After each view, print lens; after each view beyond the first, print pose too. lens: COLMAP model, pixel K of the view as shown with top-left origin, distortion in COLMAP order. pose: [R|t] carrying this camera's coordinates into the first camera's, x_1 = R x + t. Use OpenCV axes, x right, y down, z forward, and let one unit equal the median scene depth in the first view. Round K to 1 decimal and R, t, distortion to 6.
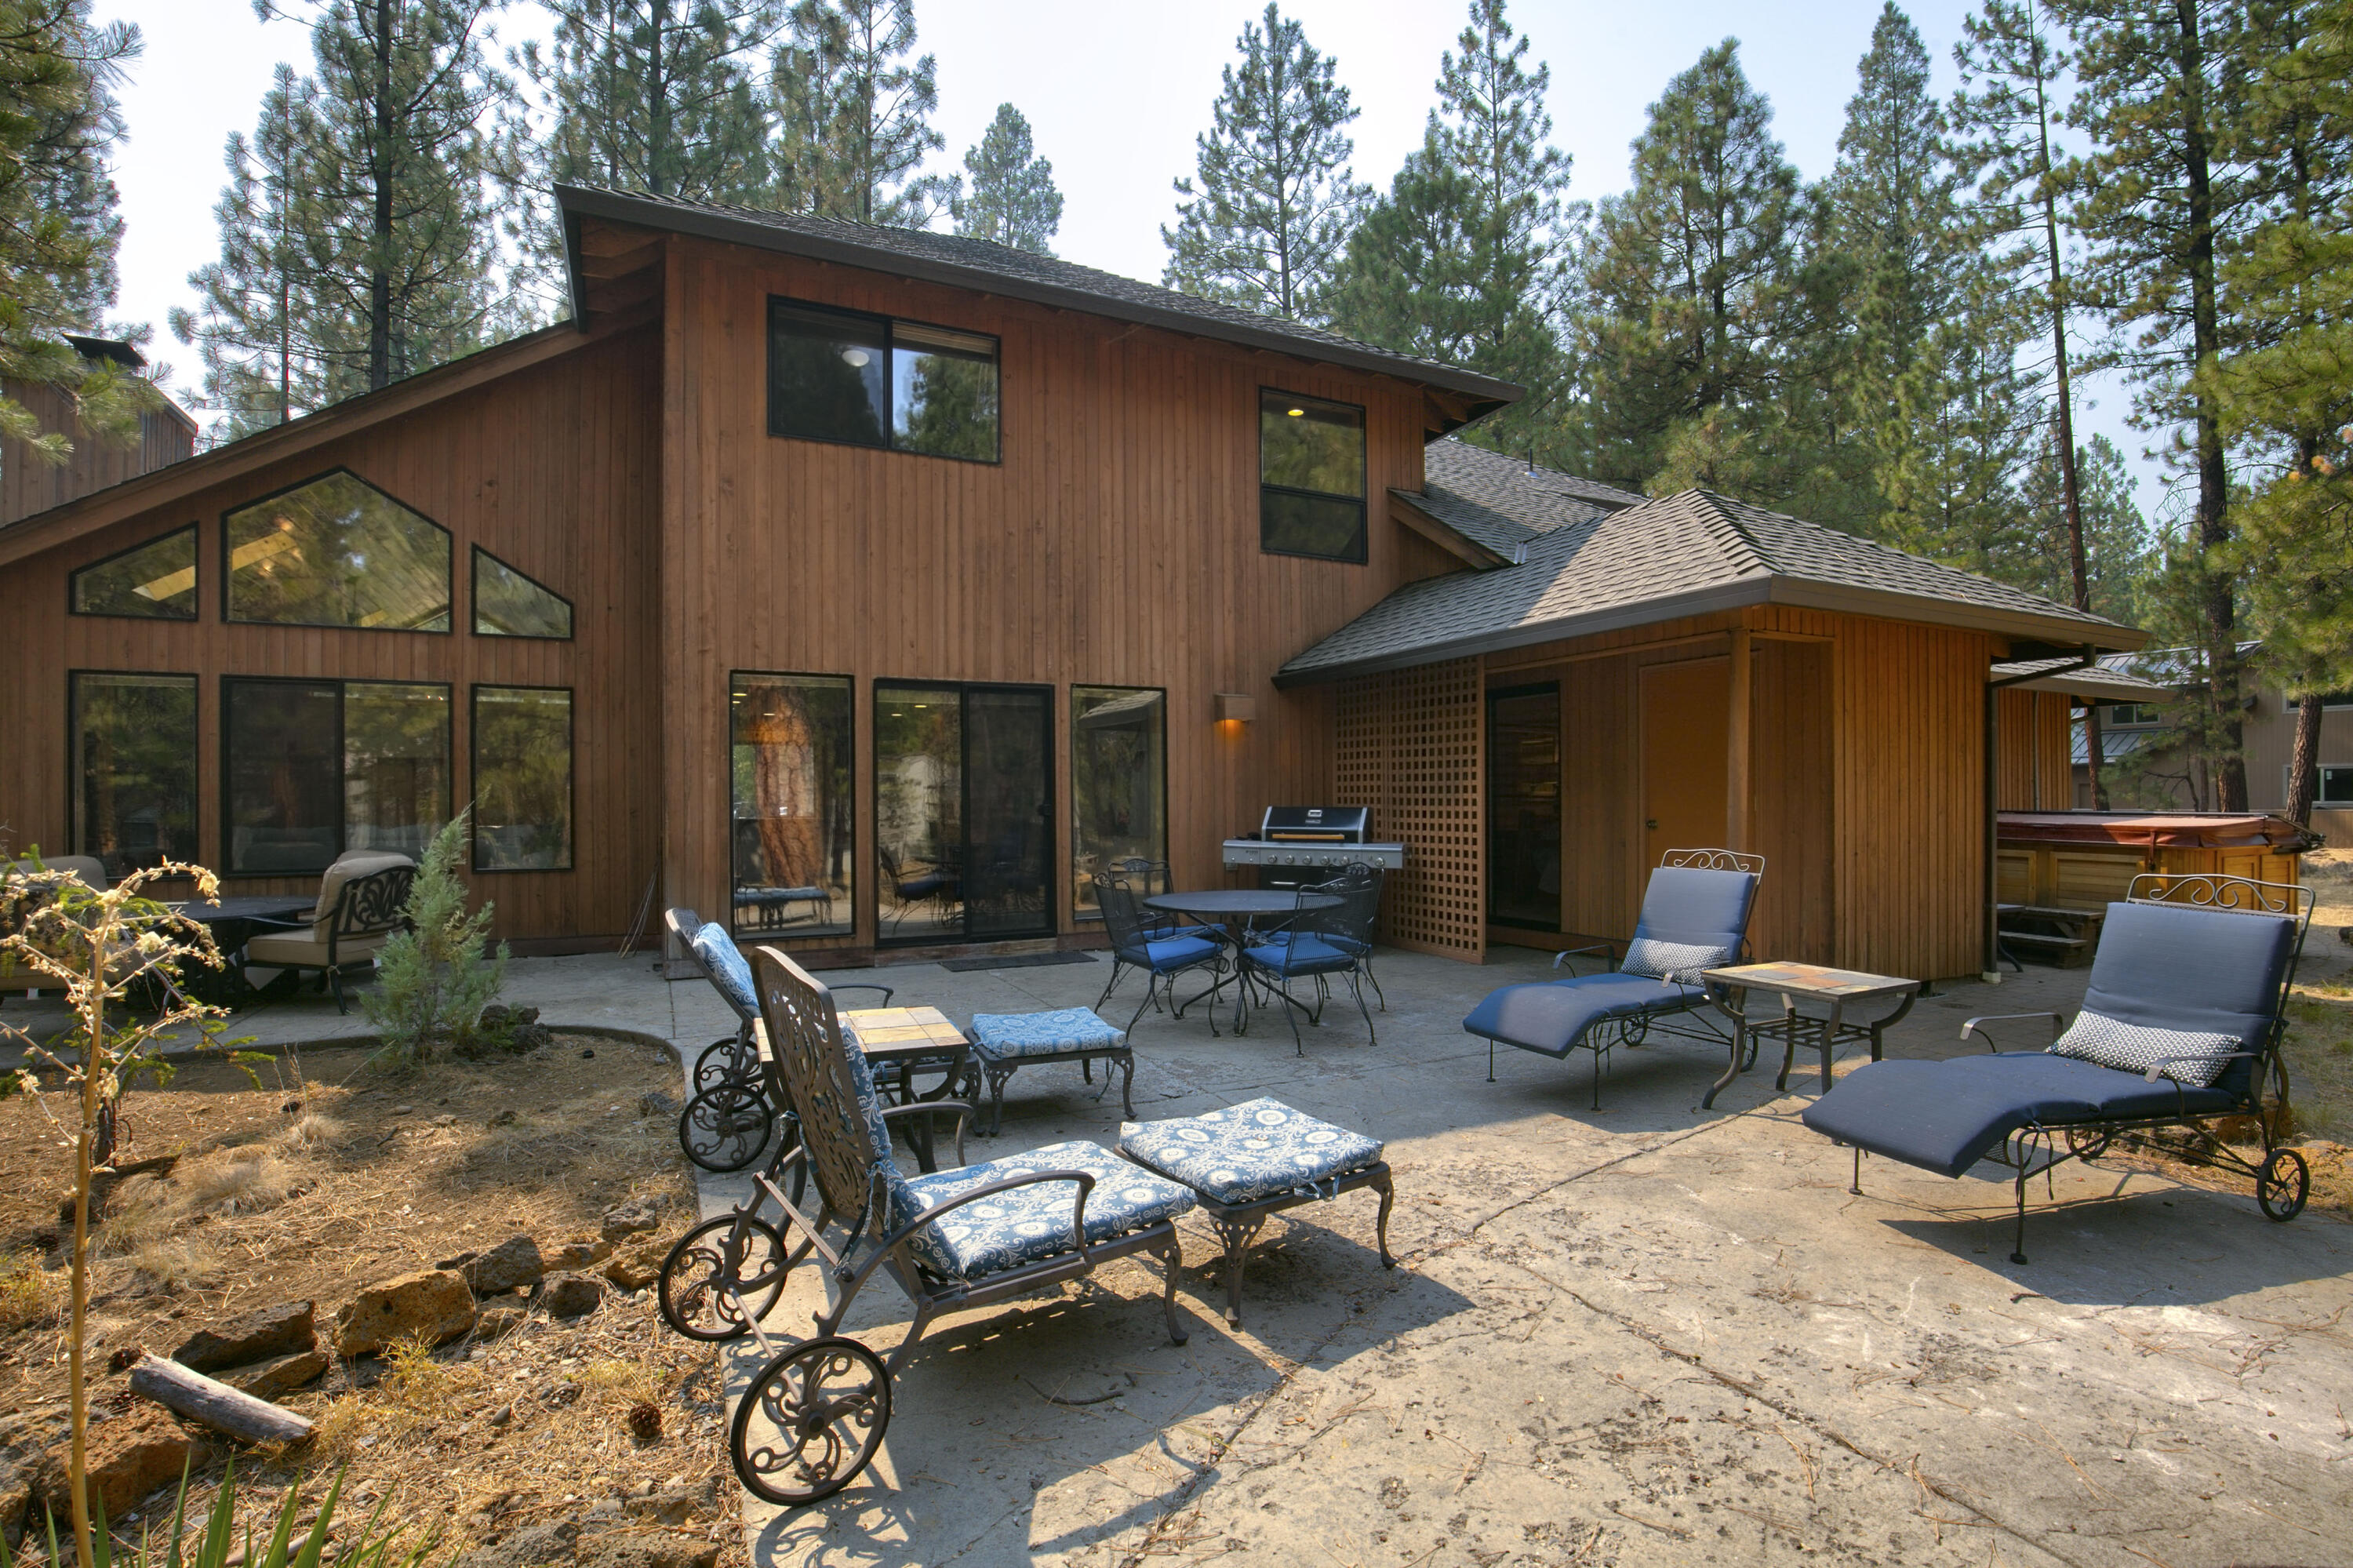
lens RADIAL K [[1072.7, 0, 1156.0], [0, 1072.7, 787.7], [0, 0, 1]] dist [-0.020010, 0.000553]
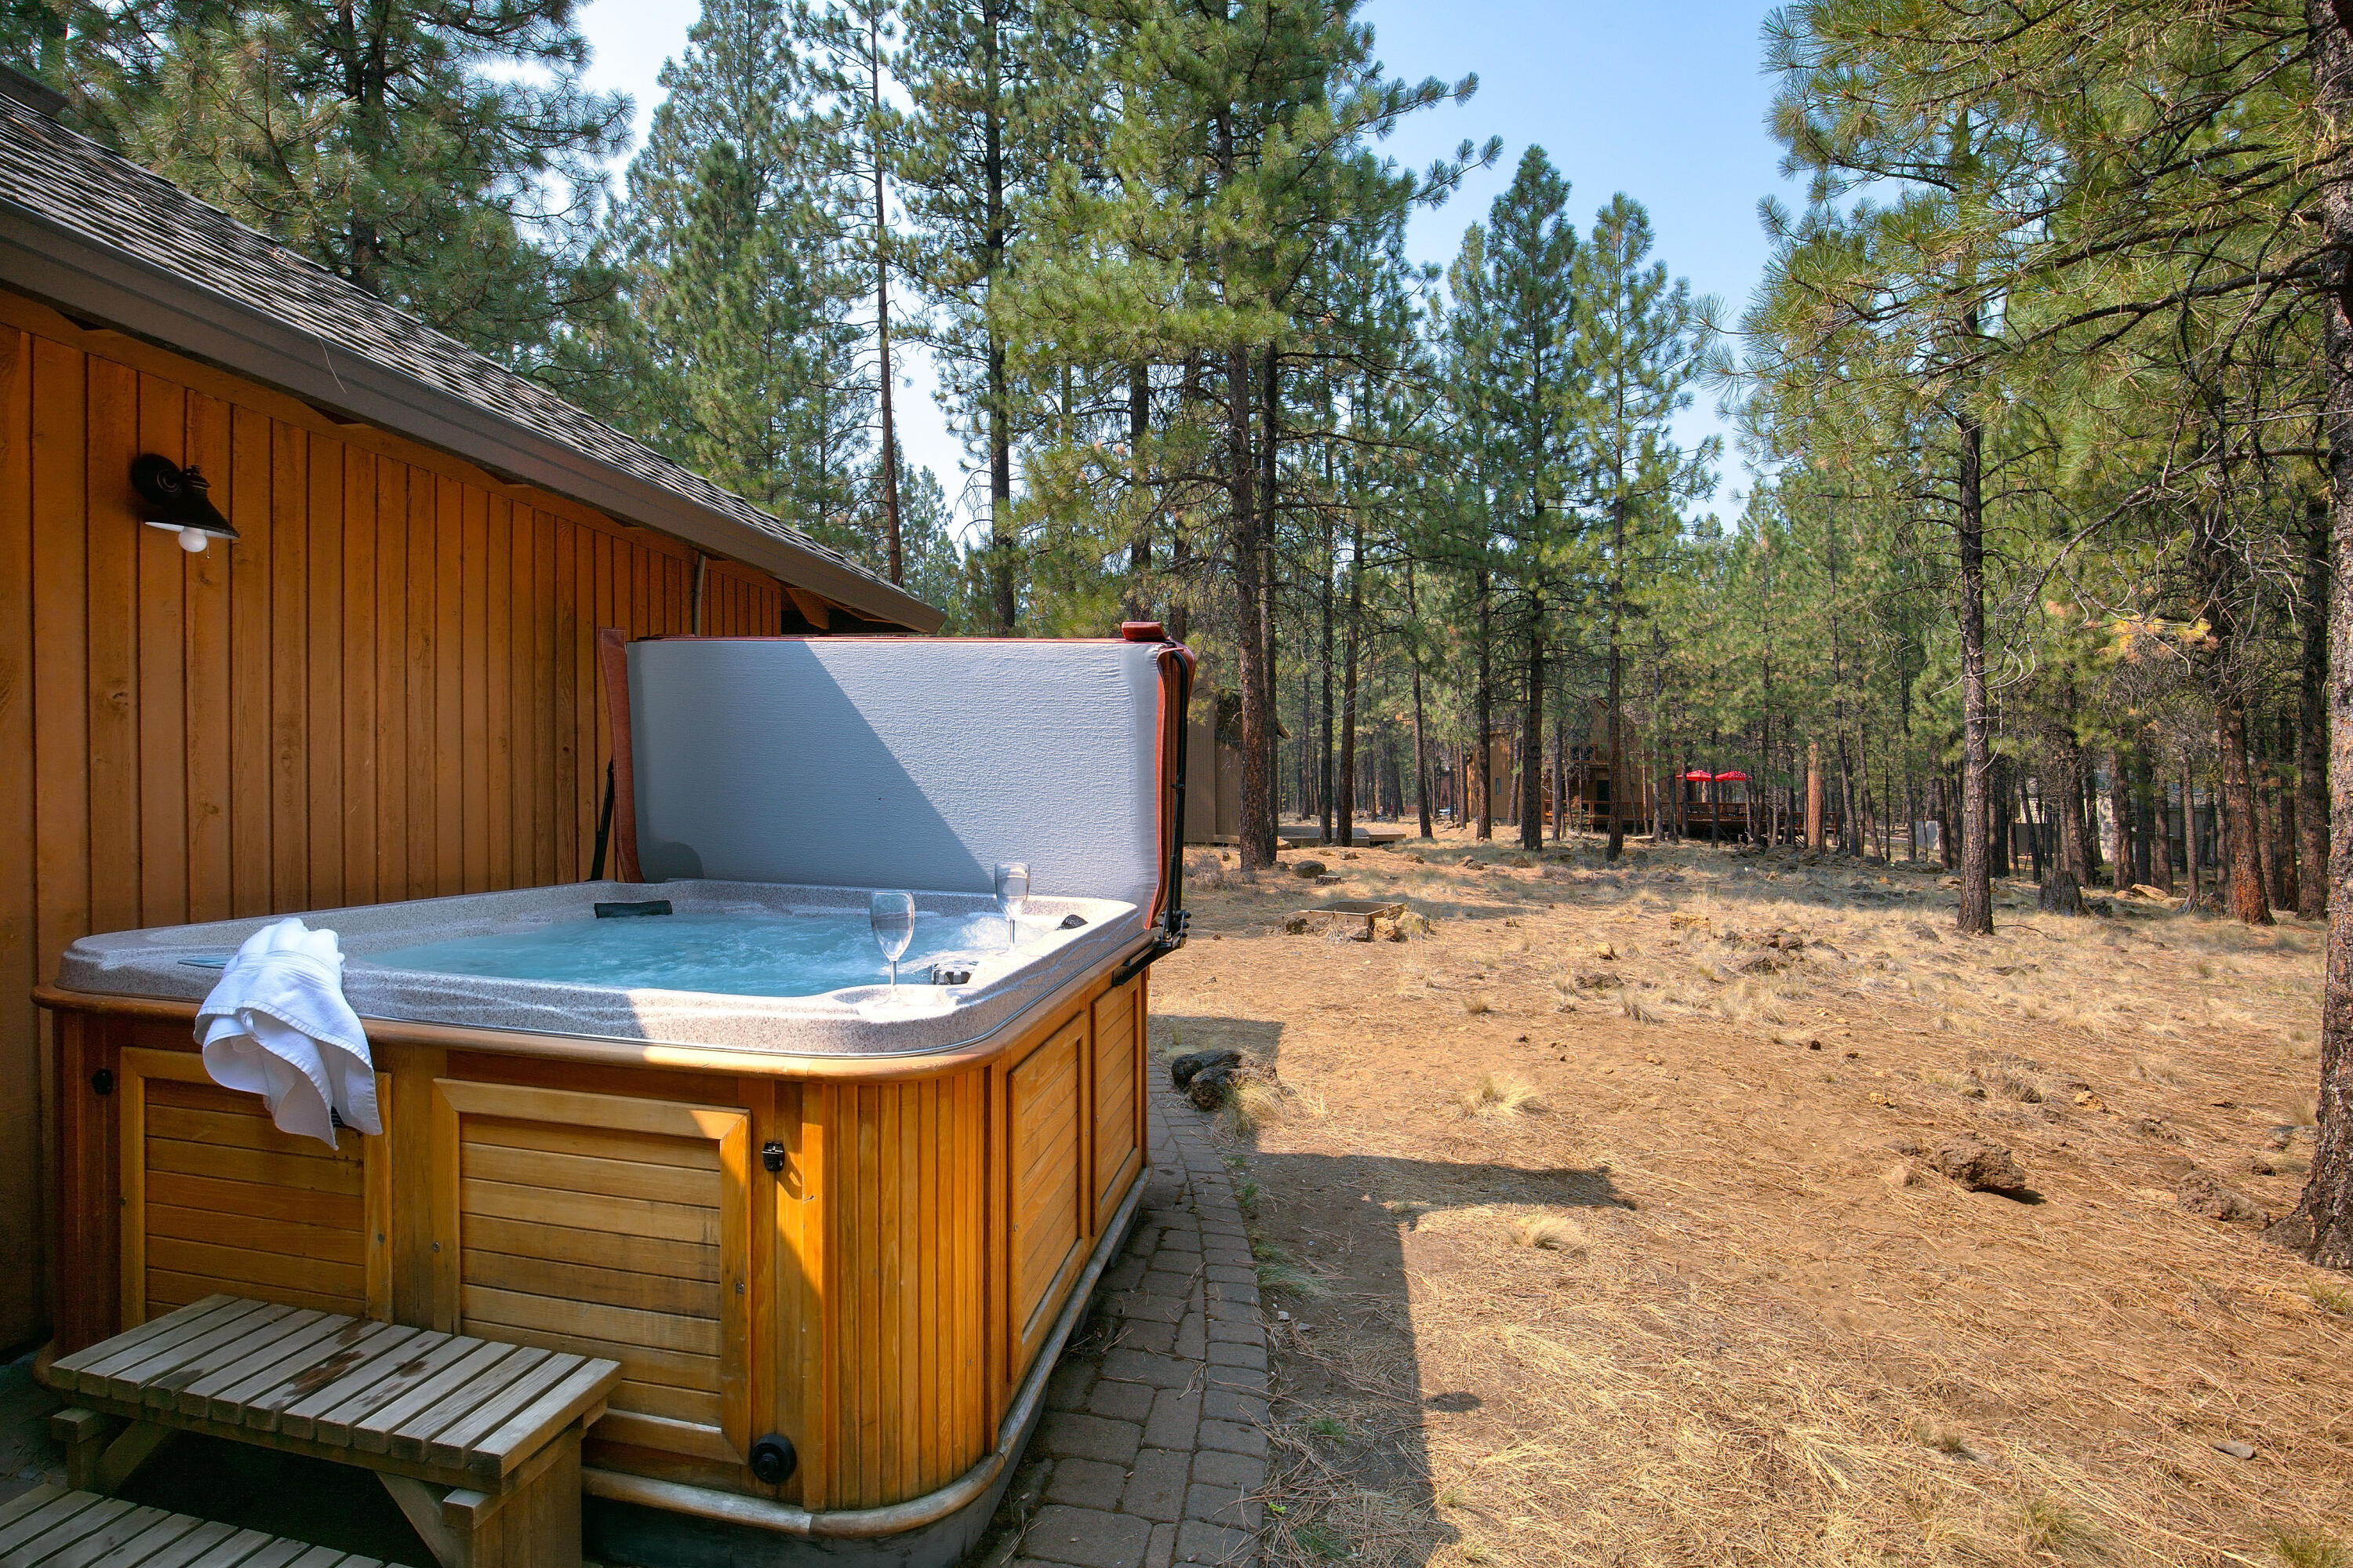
lens RADIAL K [[1072.7, 0, 1156.0], [0, 1072.7, 787.7], [0, 0, 1]] dist [-0.020010, 0.000553]
pose [[0.596755, 0.001970, 0.802421, 0.242379], [-0.005975, 0.999980, 0.001988, -0.000478], [-0.802401, -0.005981, 0.596755, 0.237054]]
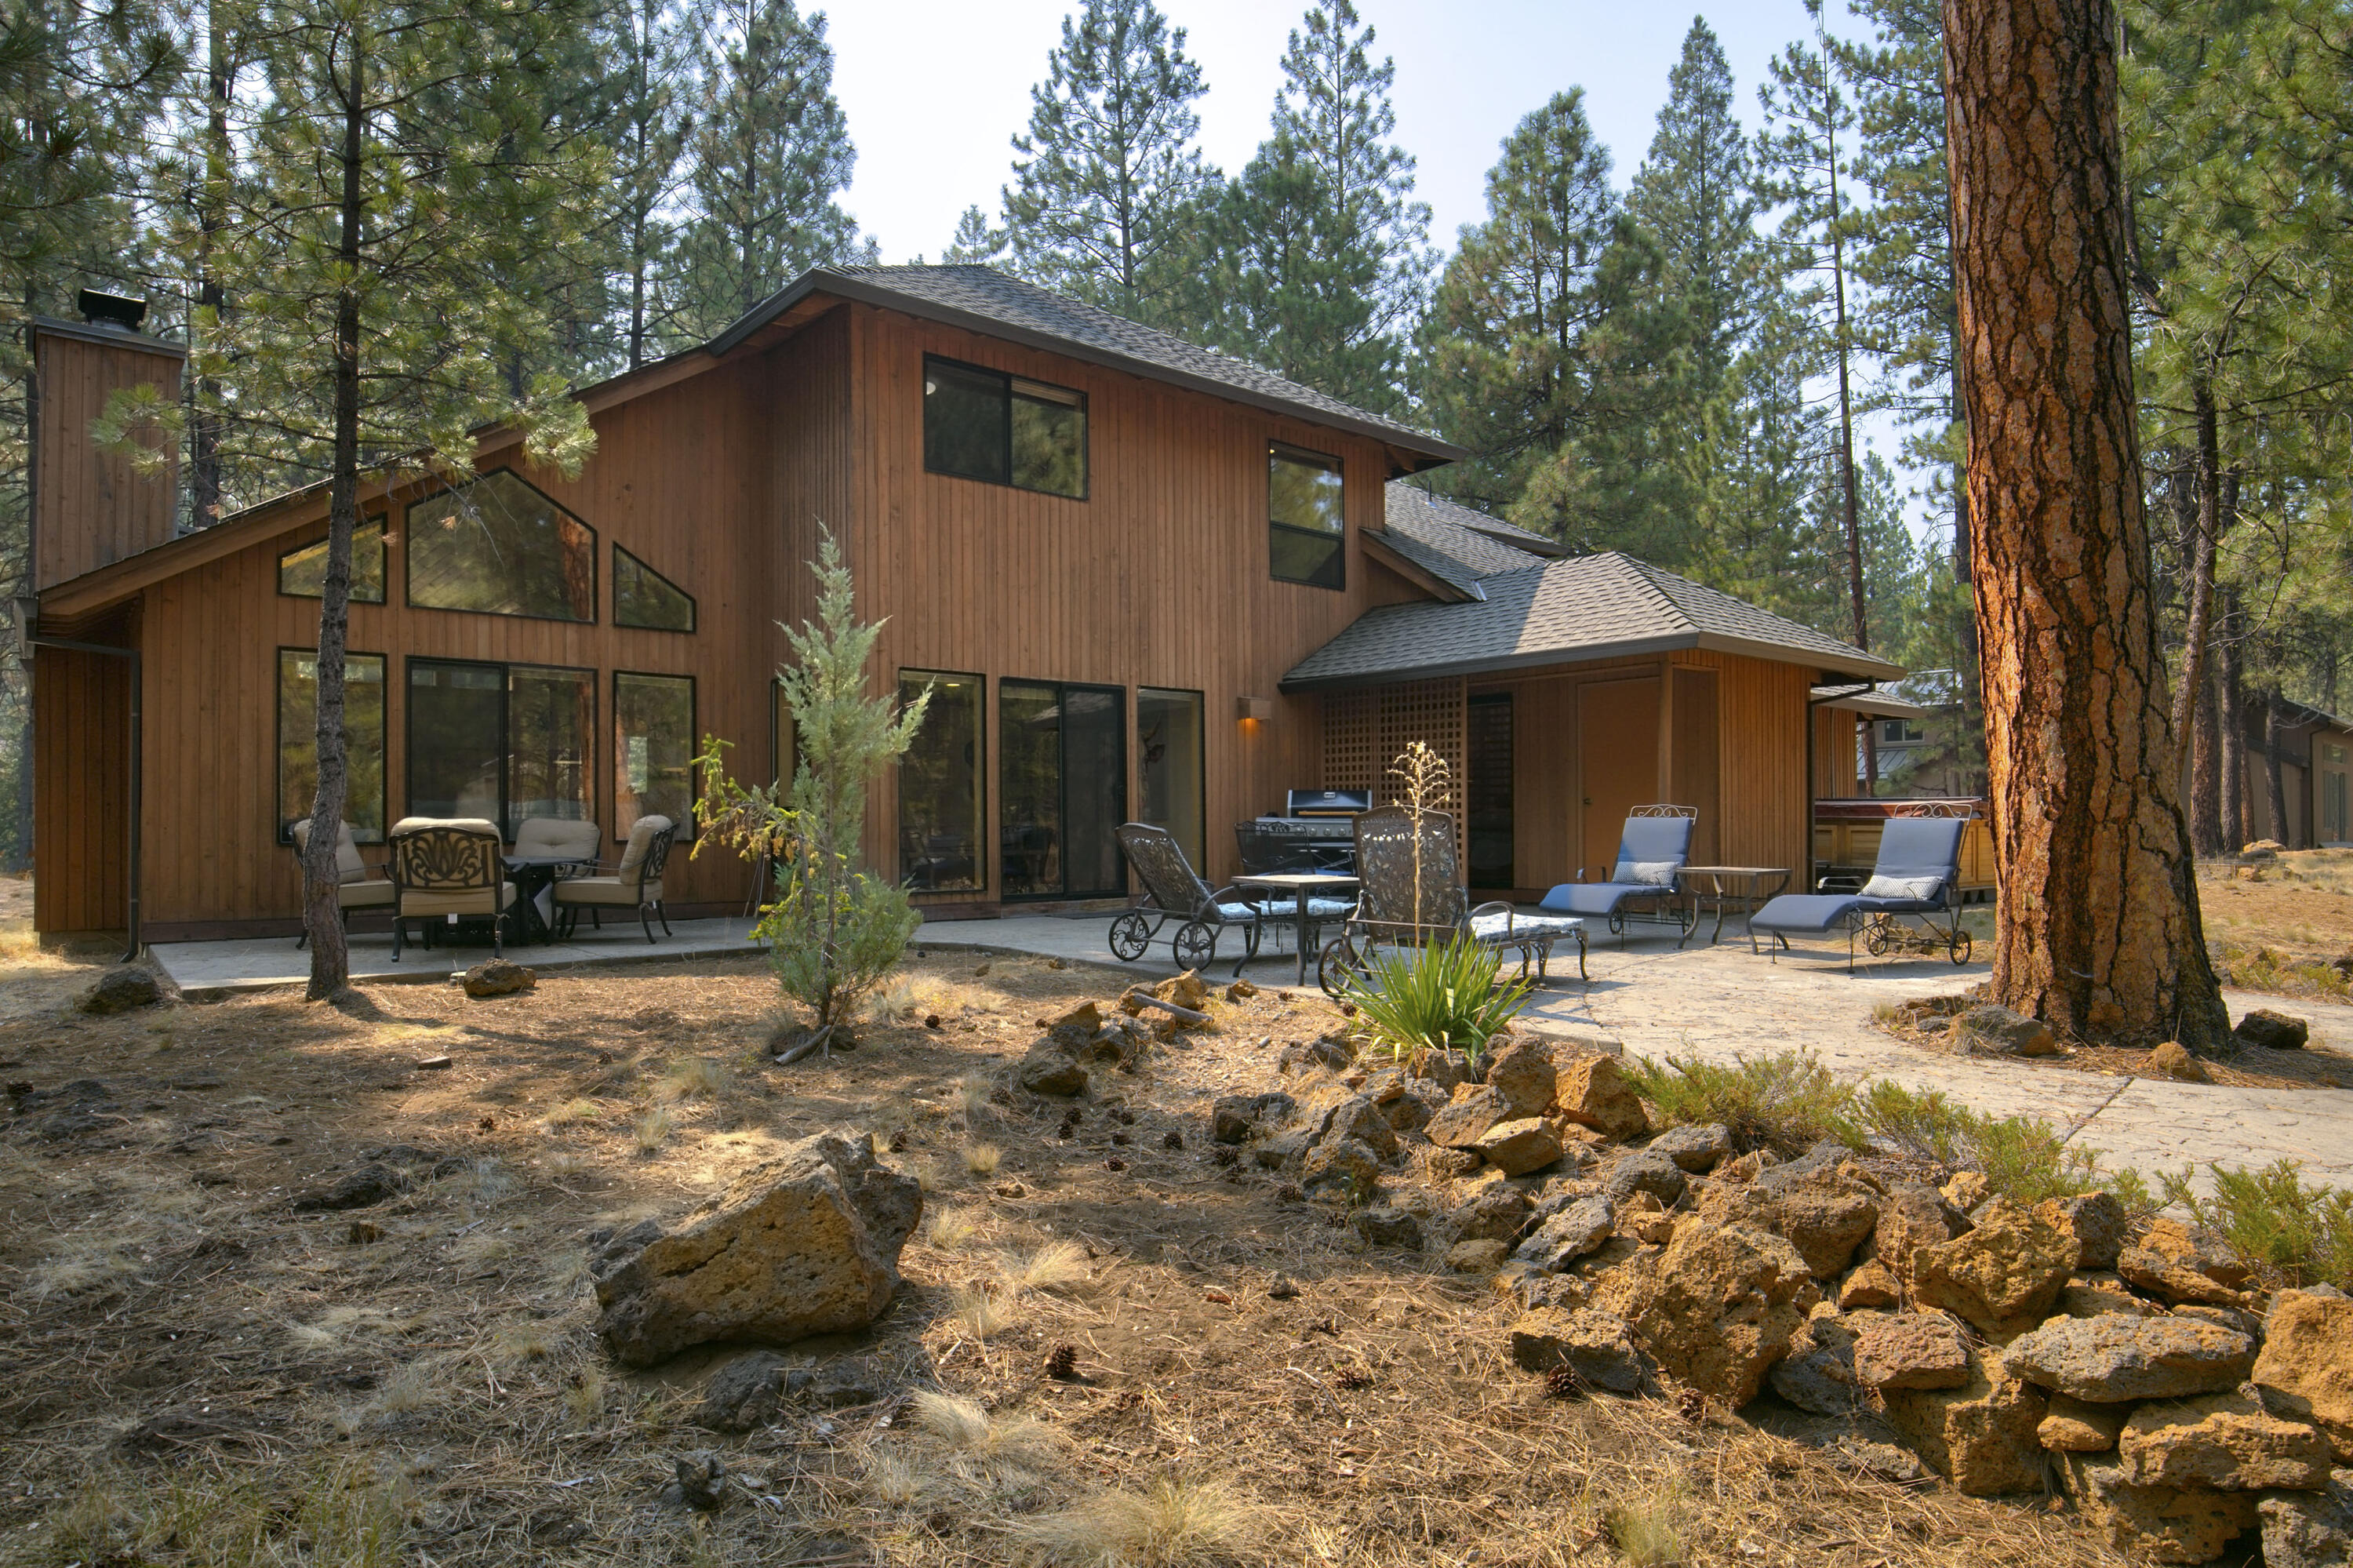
lens RADIAL K [[1293.5, 0, 1129.9], [0, 1293.5, 793.6], [0, 0, 1]] dist [0.002732, 0.000541]
pose [[0.977918, 0.006958, 0.208874, -0.124868], [-0.005912, 0.999967, -0.005629, 0.010805], [-0.208906, 0.004270, 0.977926, -0.136071]]
